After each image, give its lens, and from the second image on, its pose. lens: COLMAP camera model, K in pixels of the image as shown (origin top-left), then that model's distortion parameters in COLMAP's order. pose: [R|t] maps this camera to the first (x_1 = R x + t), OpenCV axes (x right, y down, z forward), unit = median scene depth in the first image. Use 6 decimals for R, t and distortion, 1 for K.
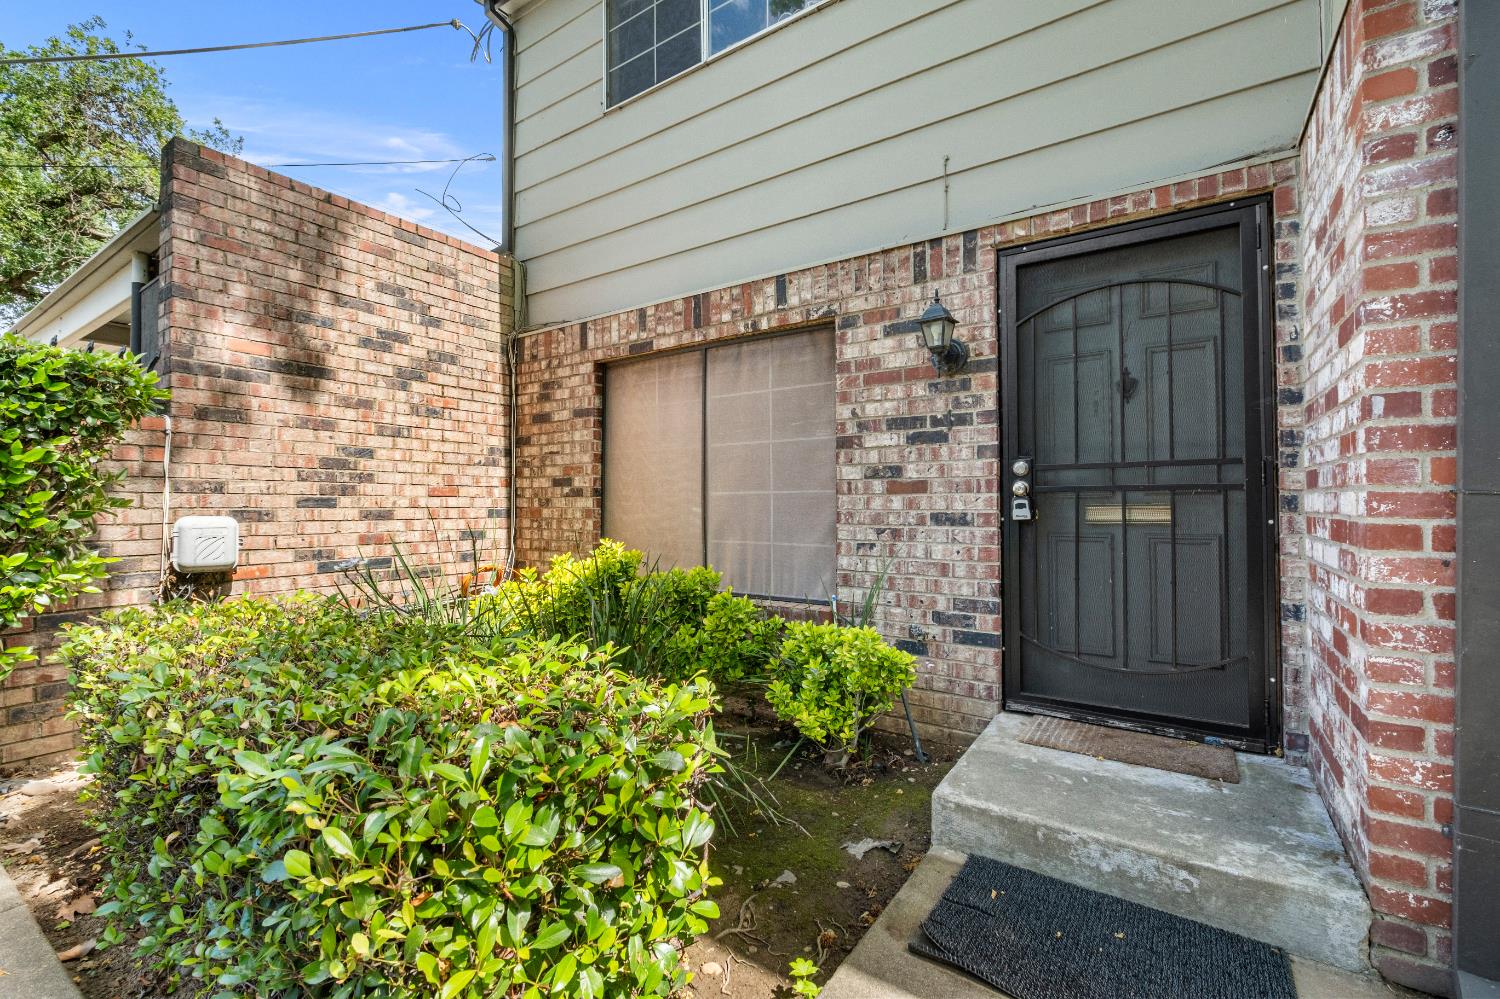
lens RADIAL K [[649.0, 0, 749.2], [0, 649.0, 496.1], [0, 0, 1]] dist [-0.004873, 0.000049]
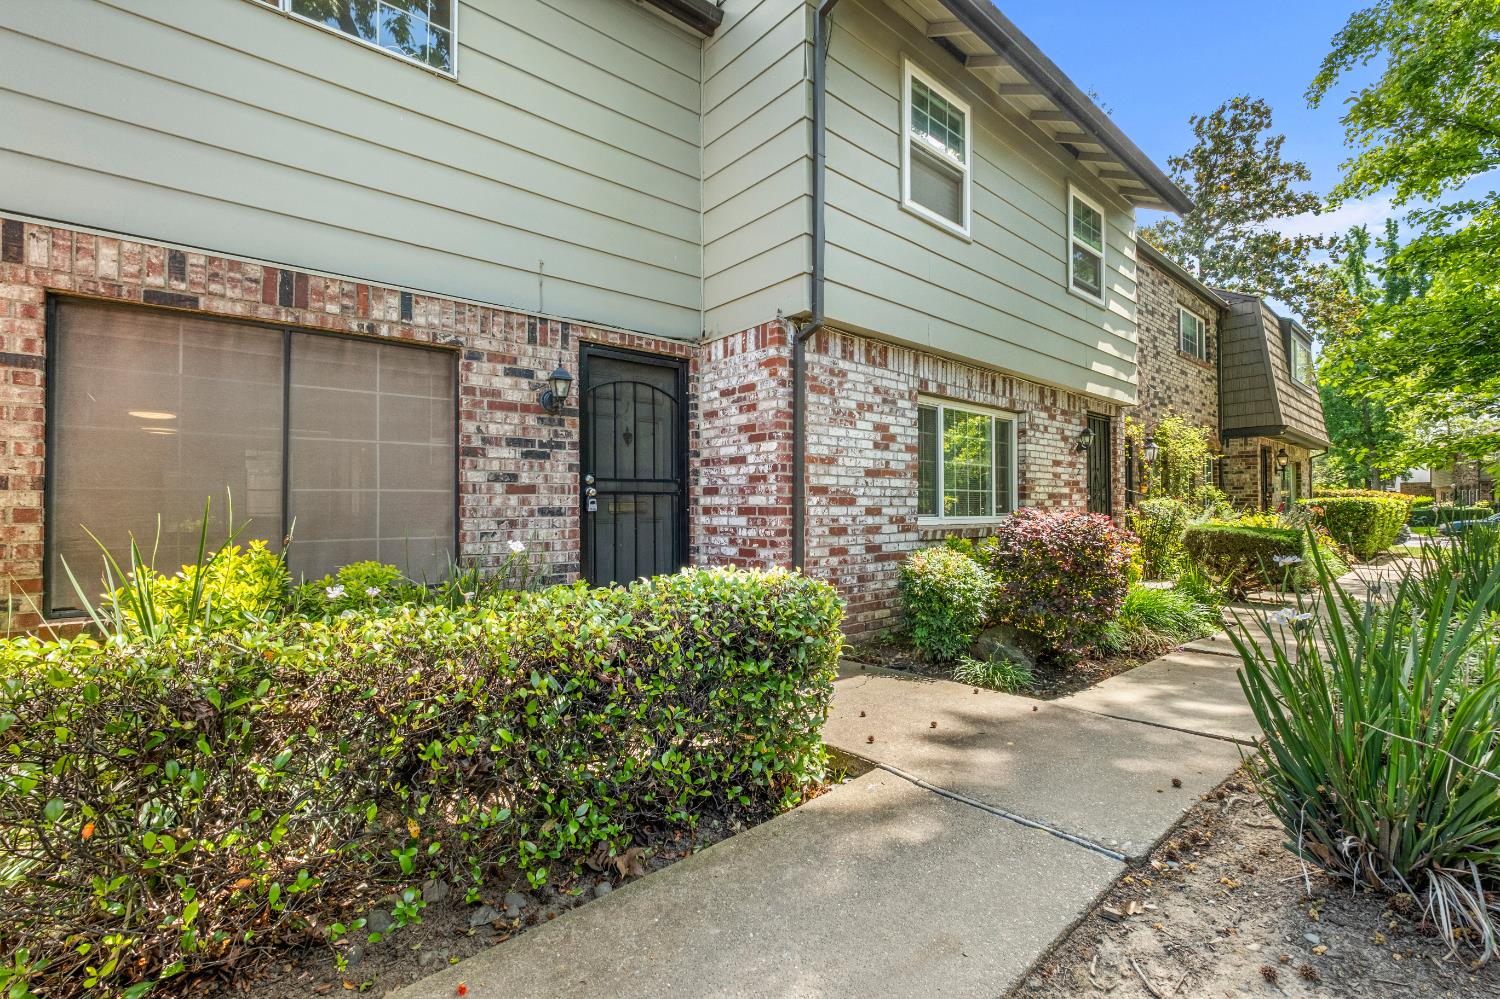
lens RADIAL K [[649.0, 0, 751.6], [0, 649.0, 501.3], [0, 0, 1]] dist [-0.004873, 0.000049]
pose [[0.256519, 0.005032, 0.966526, -0.950130], [-0.006426, 0.999973, -0.003500, 0.013367], [-0.966518, -0.005313, 0.256544, 0.170590]]
